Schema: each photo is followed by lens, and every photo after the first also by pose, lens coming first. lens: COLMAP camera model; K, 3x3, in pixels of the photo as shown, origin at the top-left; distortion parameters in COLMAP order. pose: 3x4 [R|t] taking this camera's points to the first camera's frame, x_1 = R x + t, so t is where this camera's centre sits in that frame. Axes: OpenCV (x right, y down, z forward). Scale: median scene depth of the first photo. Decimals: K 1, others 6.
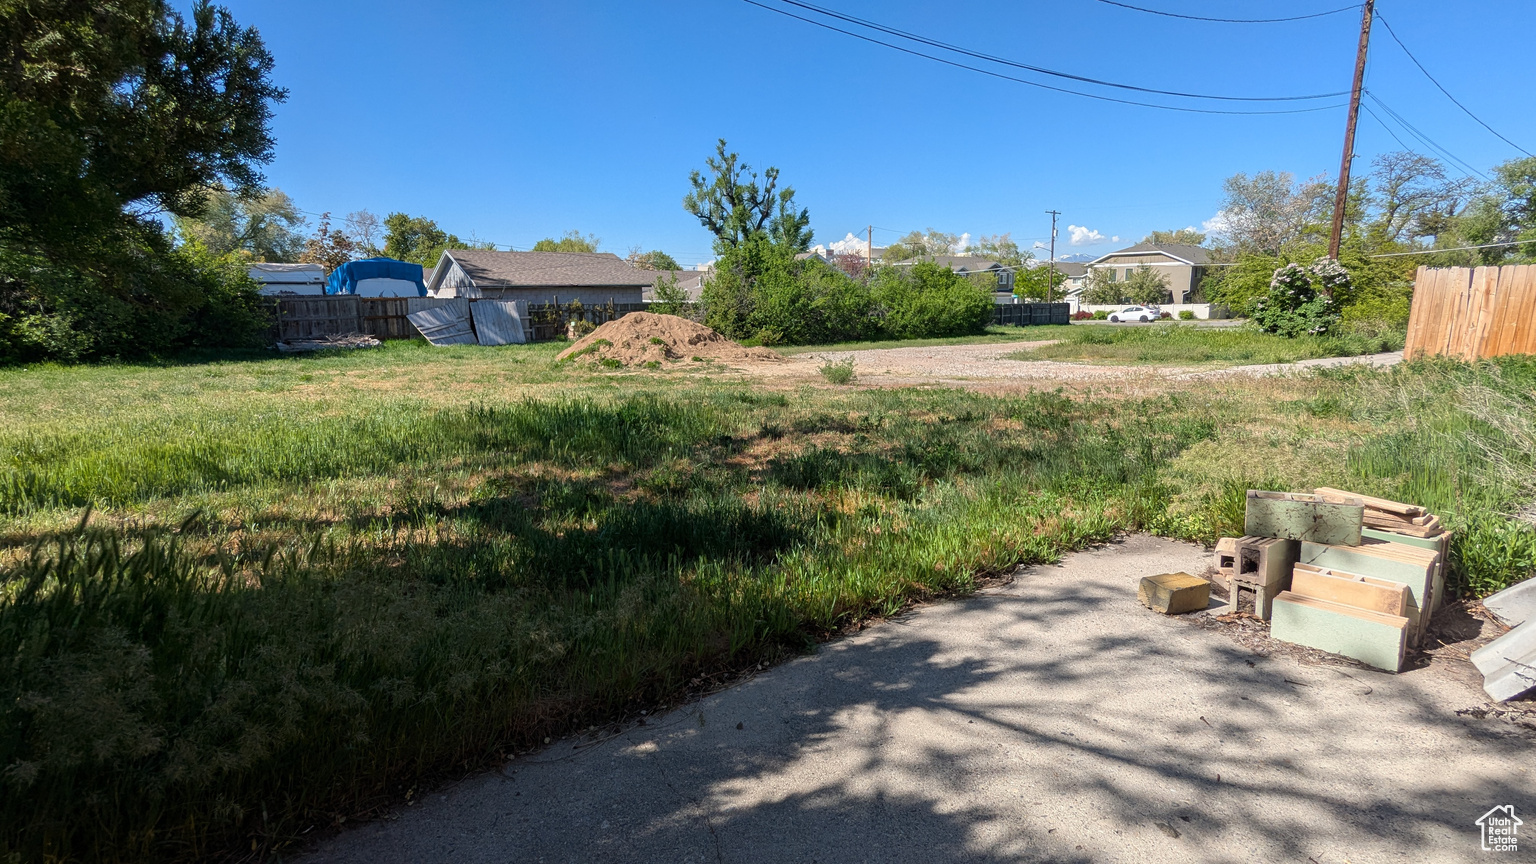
lens RADIAL K [[730.4, 0, 767.5], [0, 730.4, 433.8], [0, 0, 1]] dist [-0.002207, -0.001568]
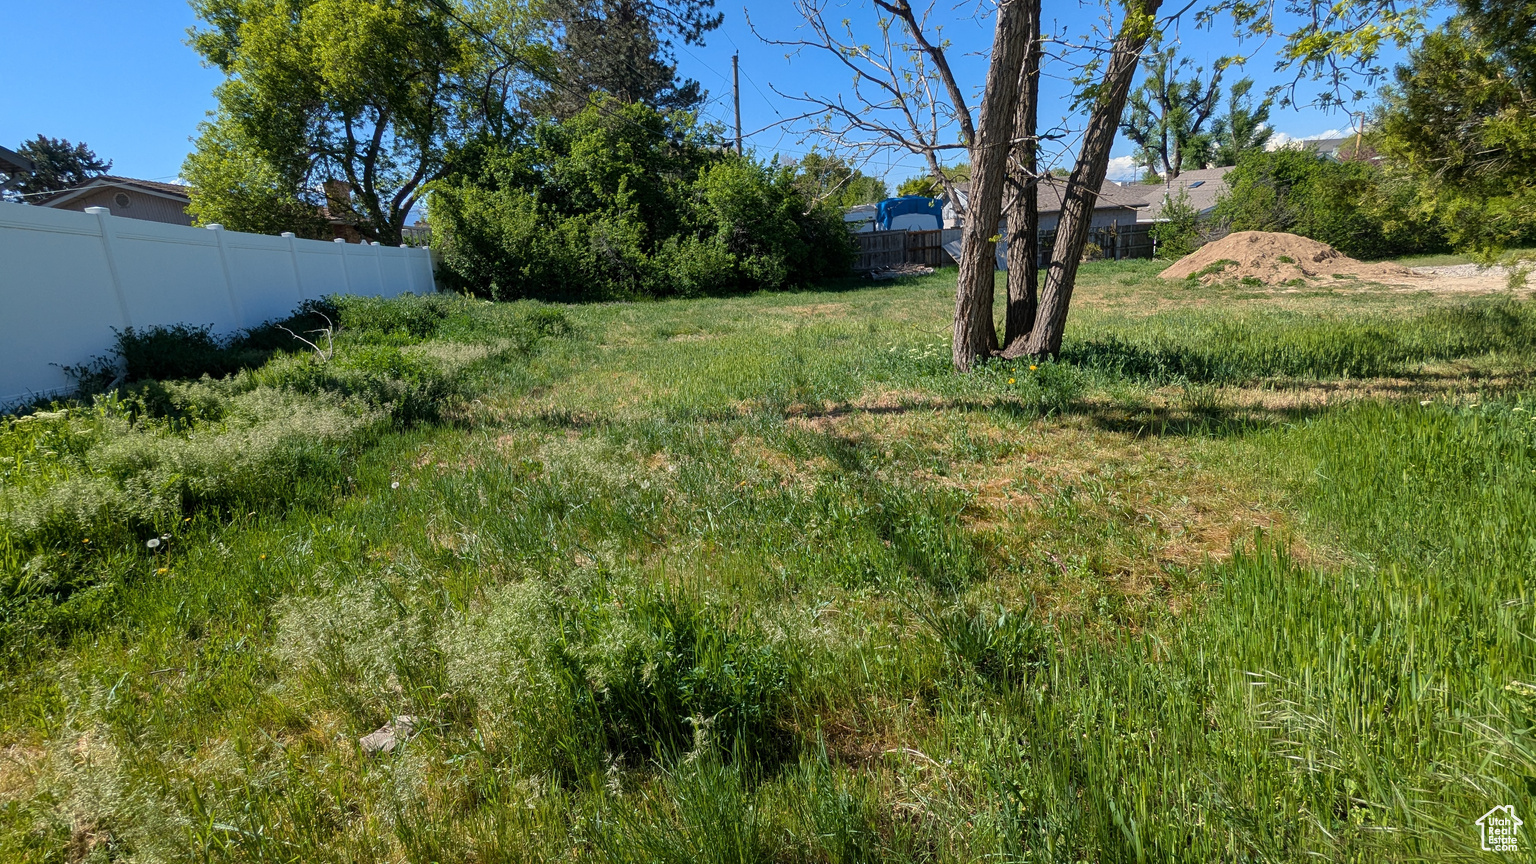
lens RADIAL K [[730.4, 0, 768.1], [0, 730.4, 430.1], [0, 0, 1]] dist [-0.002207, -0.001568]
pose [[0.894721, 0.067848, -0.441442, -0.203972], [-0.026951, 0.994795, 0.098270, 0.017429], [0.445811, -0.076027, 0.891892, -0.146320]]
